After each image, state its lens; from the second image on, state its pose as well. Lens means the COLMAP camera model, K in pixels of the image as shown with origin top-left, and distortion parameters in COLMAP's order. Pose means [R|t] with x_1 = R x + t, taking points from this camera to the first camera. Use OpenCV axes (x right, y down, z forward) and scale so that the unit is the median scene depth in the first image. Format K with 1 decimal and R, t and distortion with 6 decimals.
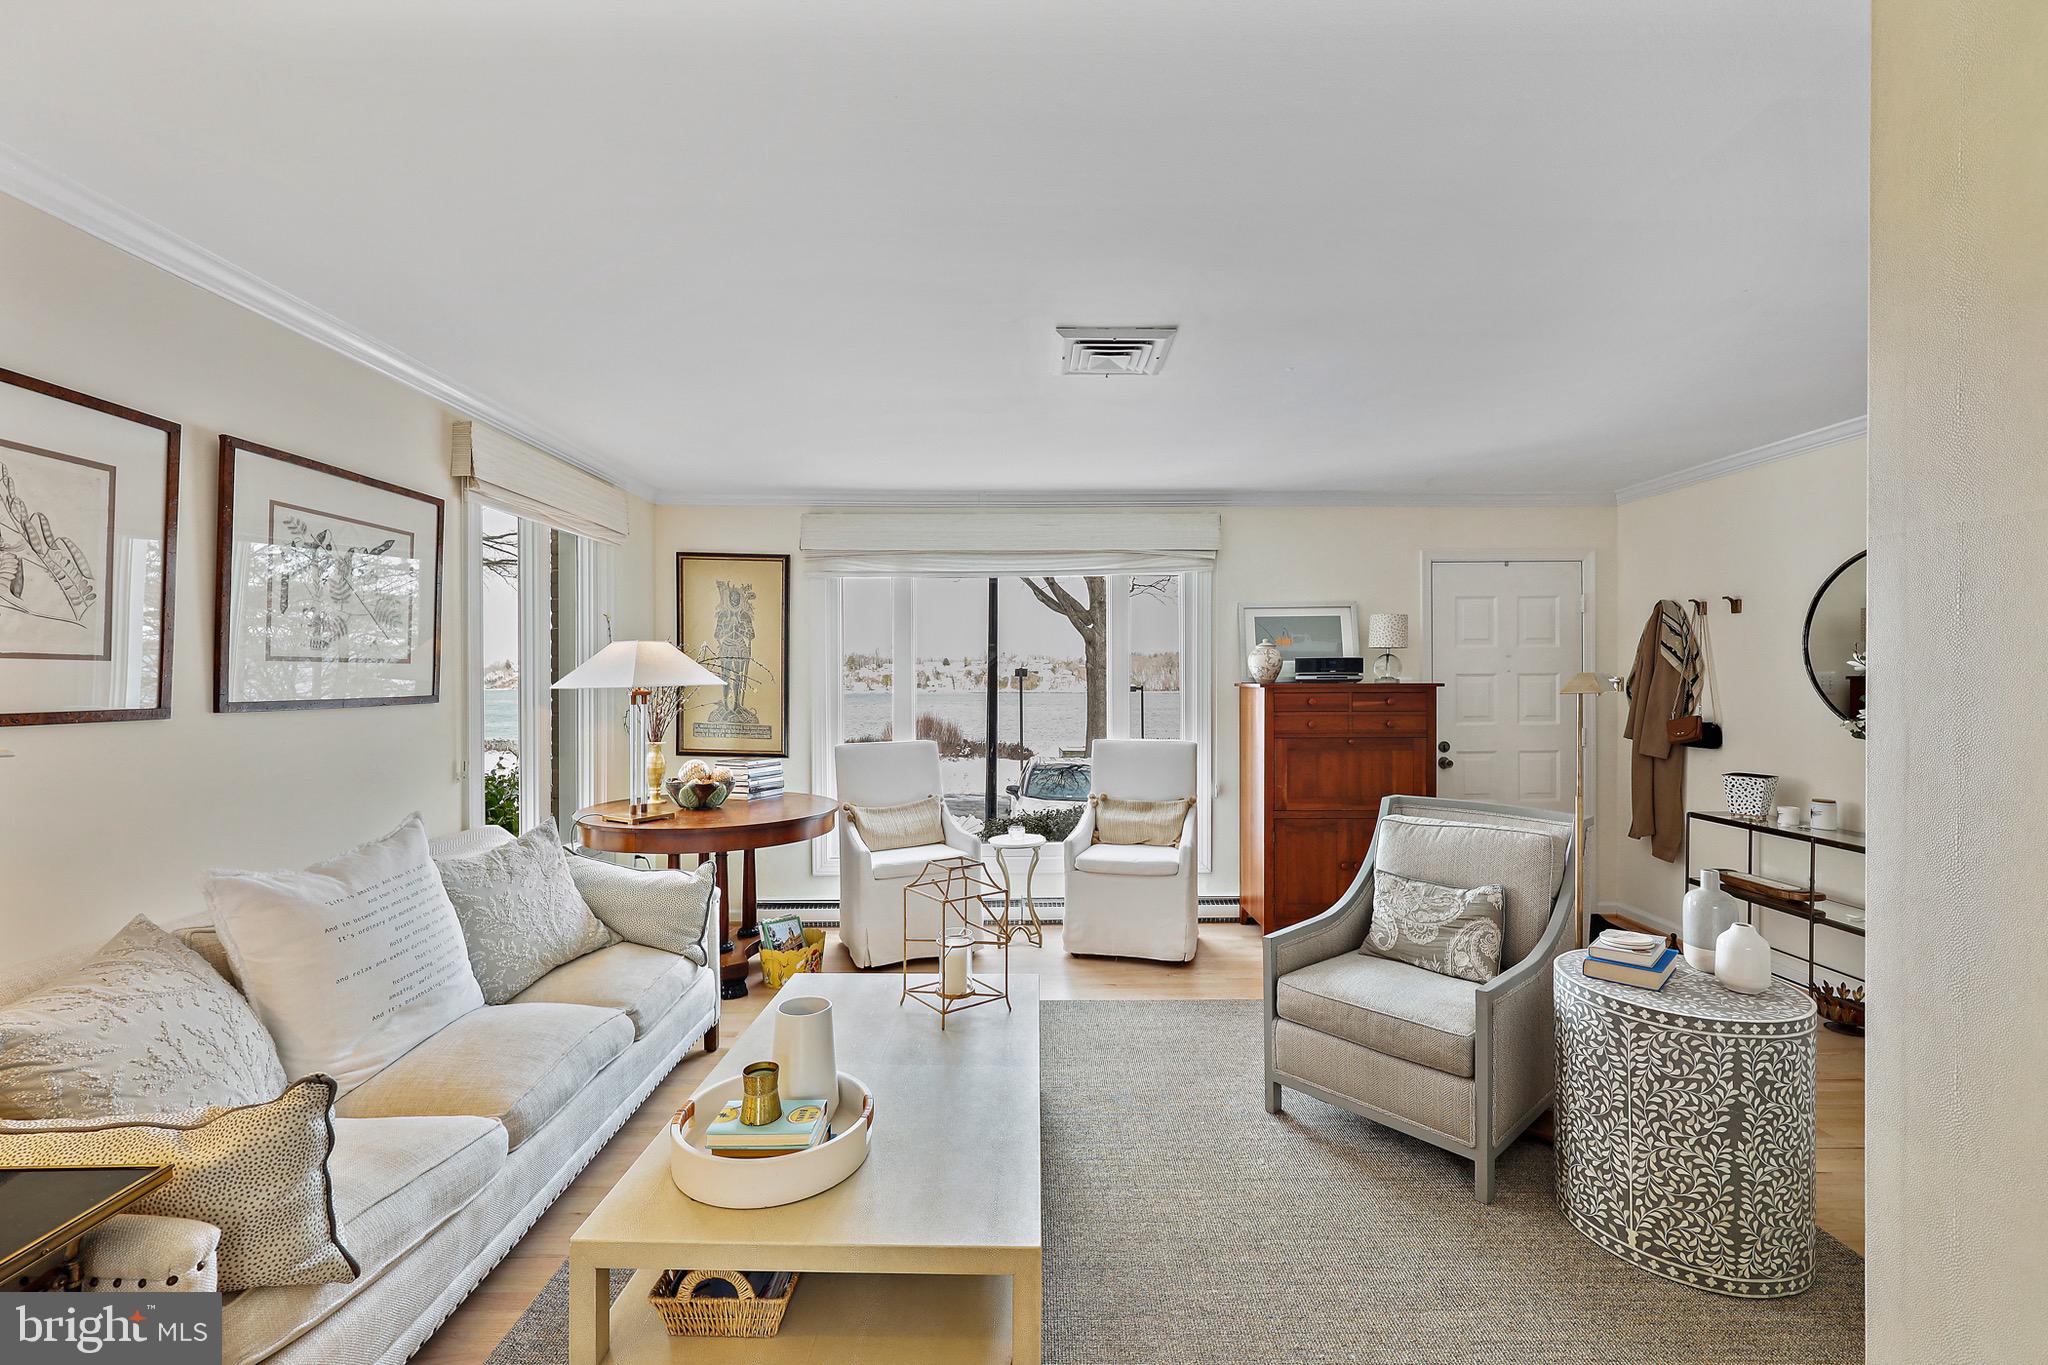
lens RADIAL K [[835.7, 0, 1030.2], [0, 835.7, 676.7], [0, 0, 1]] dist [-0.003069, -0.000374]
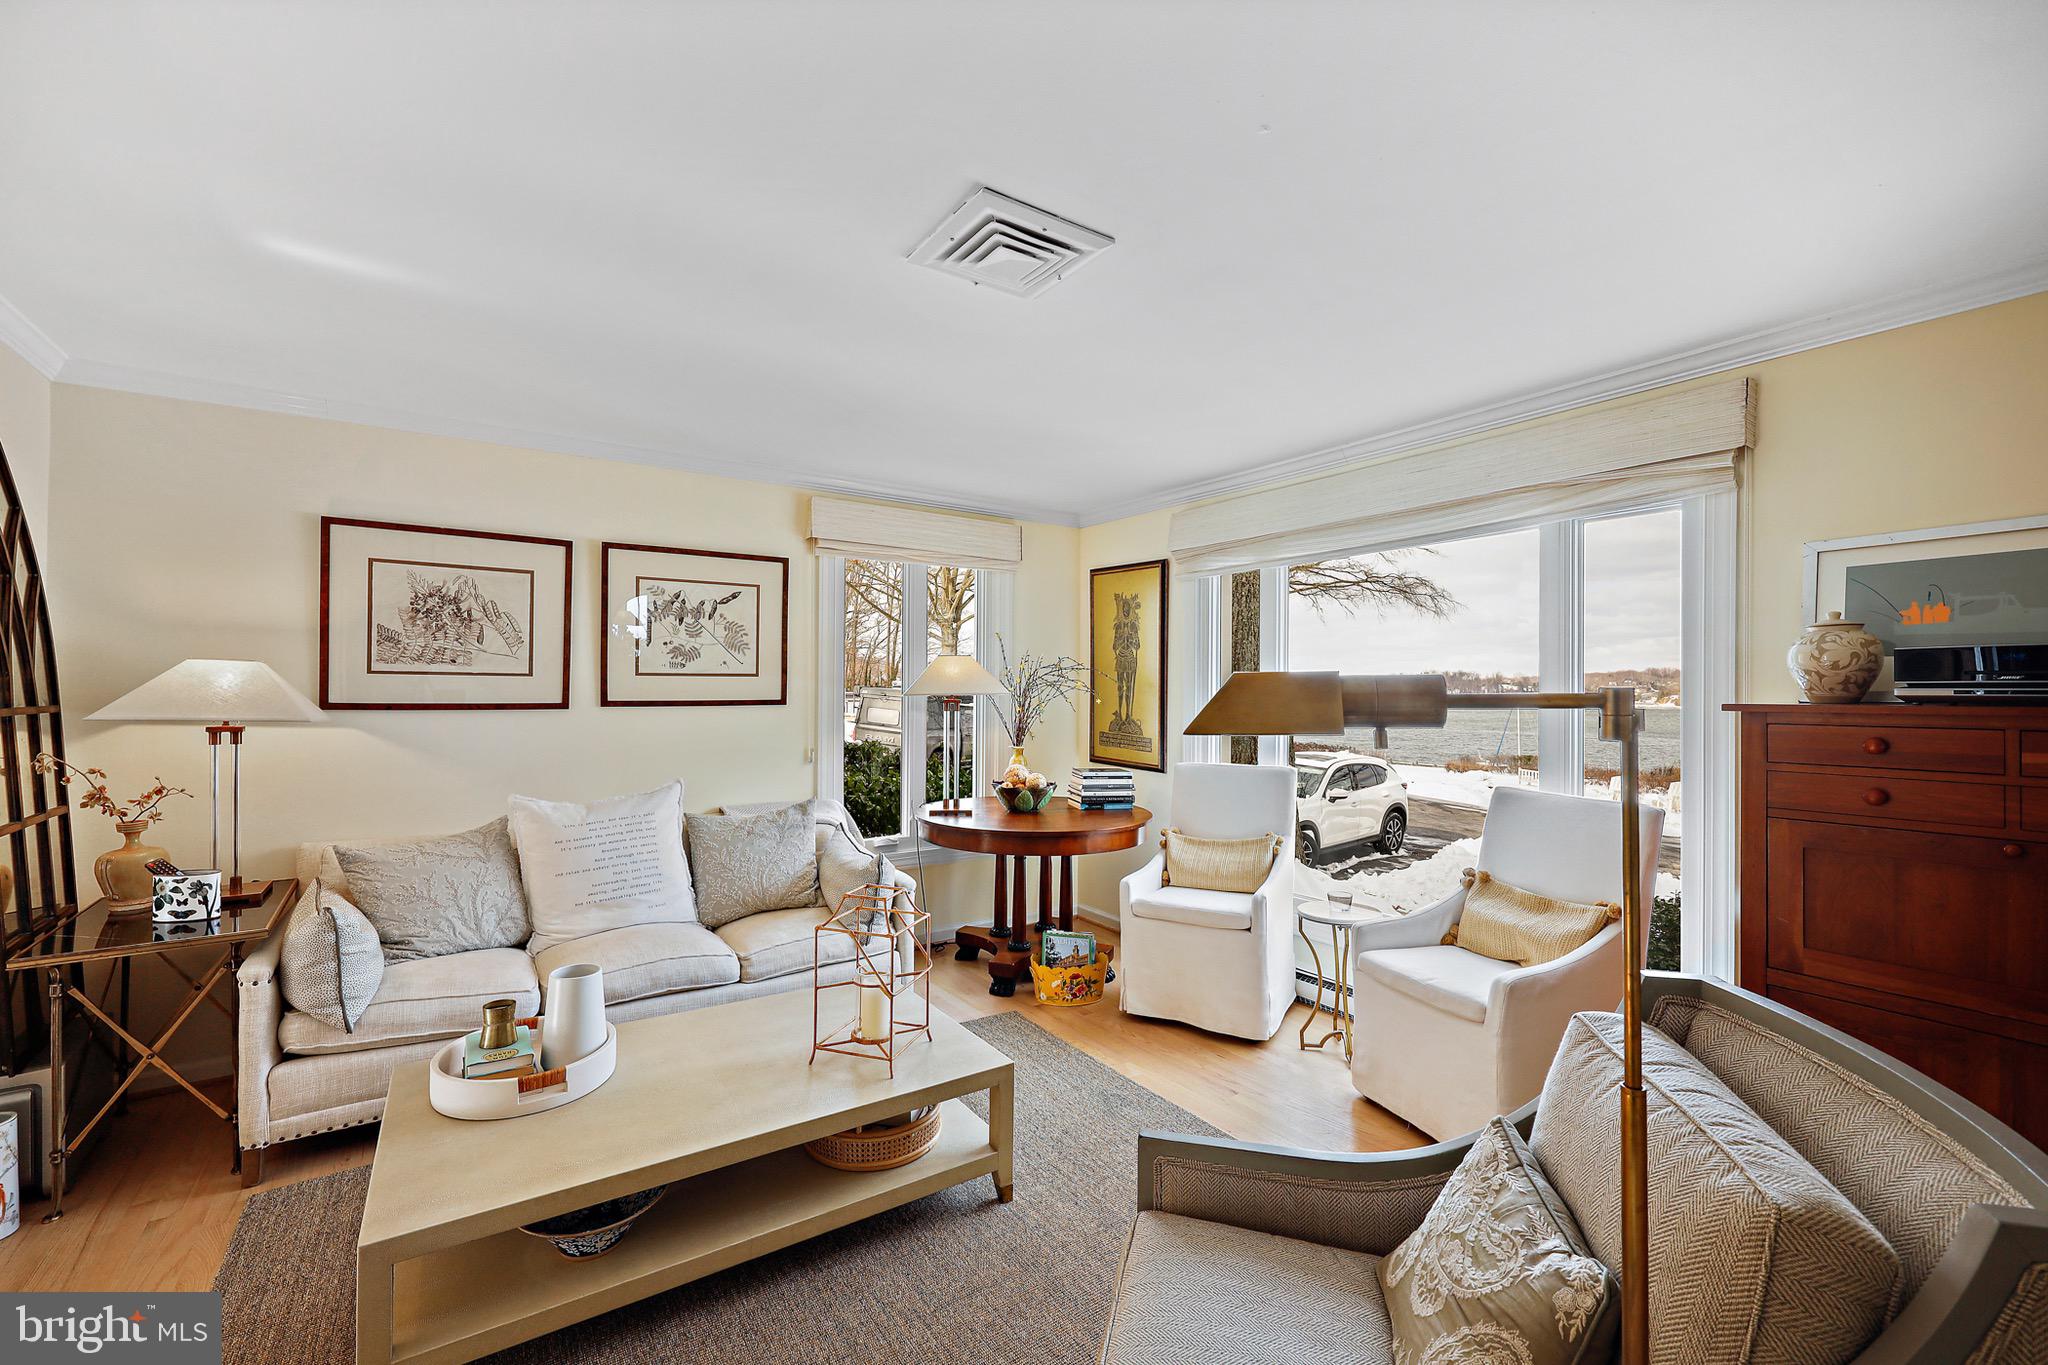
lens RADIAL K [[829.6, 0, 1024.0], [0, 829.6, 682.5], [0, 0, 1]] dist [-0.002167, -0.000291]
pose [[0.563452, -0.003554, -0.826141, 0.490993], [-0.003444, 0.999972, -0.006651, 0.001273], [0.826141, 0.006593, 0.563424, 0.416349]]
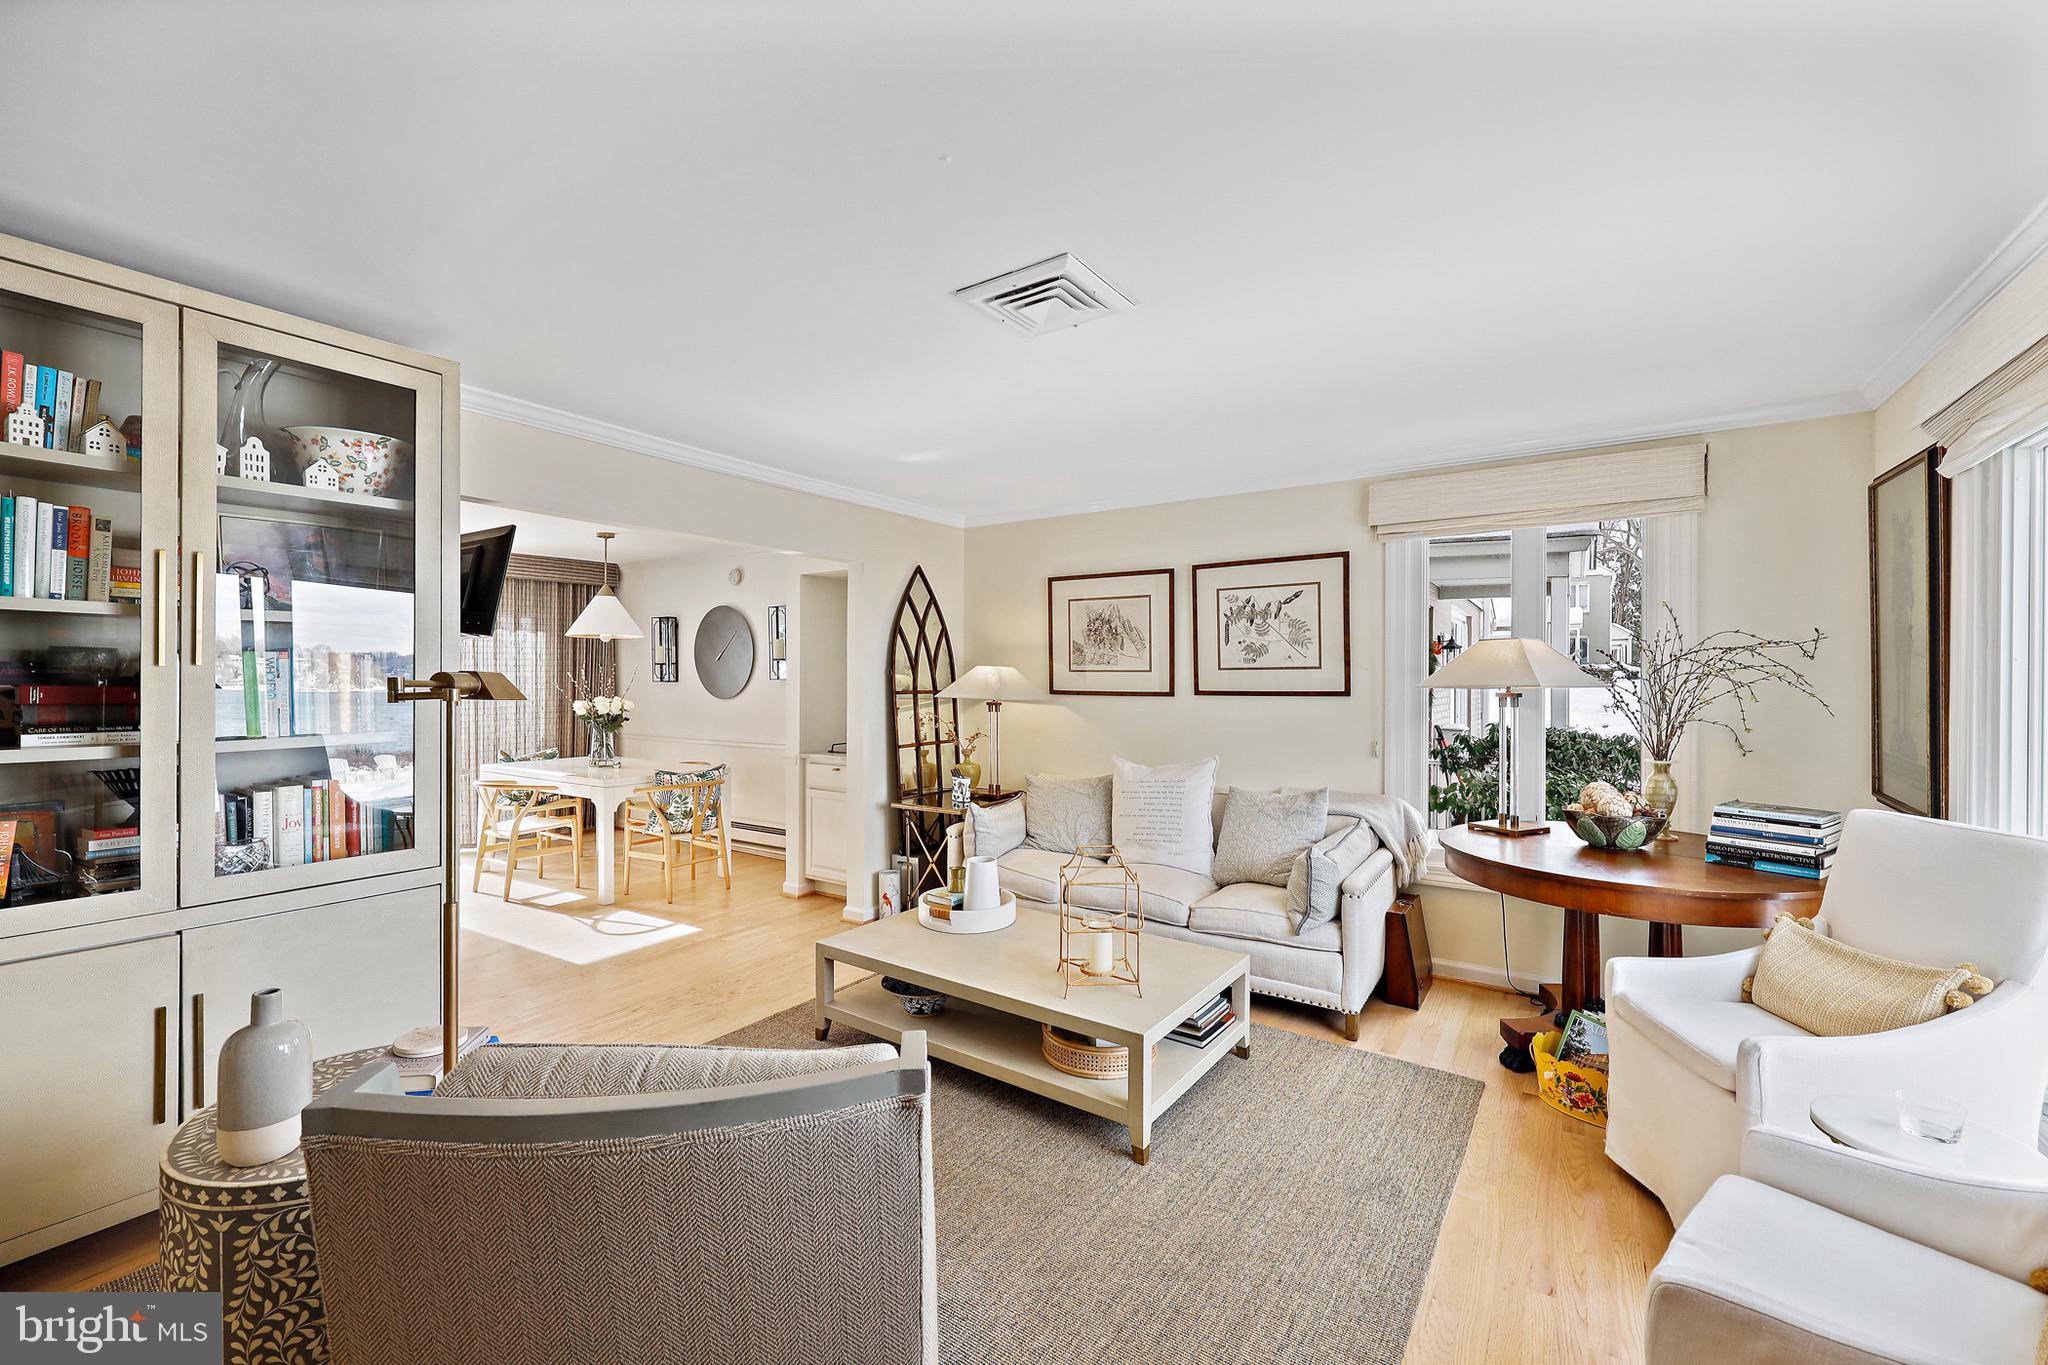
lens RADIAL K [[835.7, 0, 1030.2], [0, 835.7, 676.7], [0, 0, 1]] dist [-0.003069, -0.000374]
pose [[-0.569852, -0.003588, -0.821739, 0.562512], [0.001332, 0.999985, -0.005290, 0.003327], [0.821746, -0.004109, -0.569839, 1.026033]]
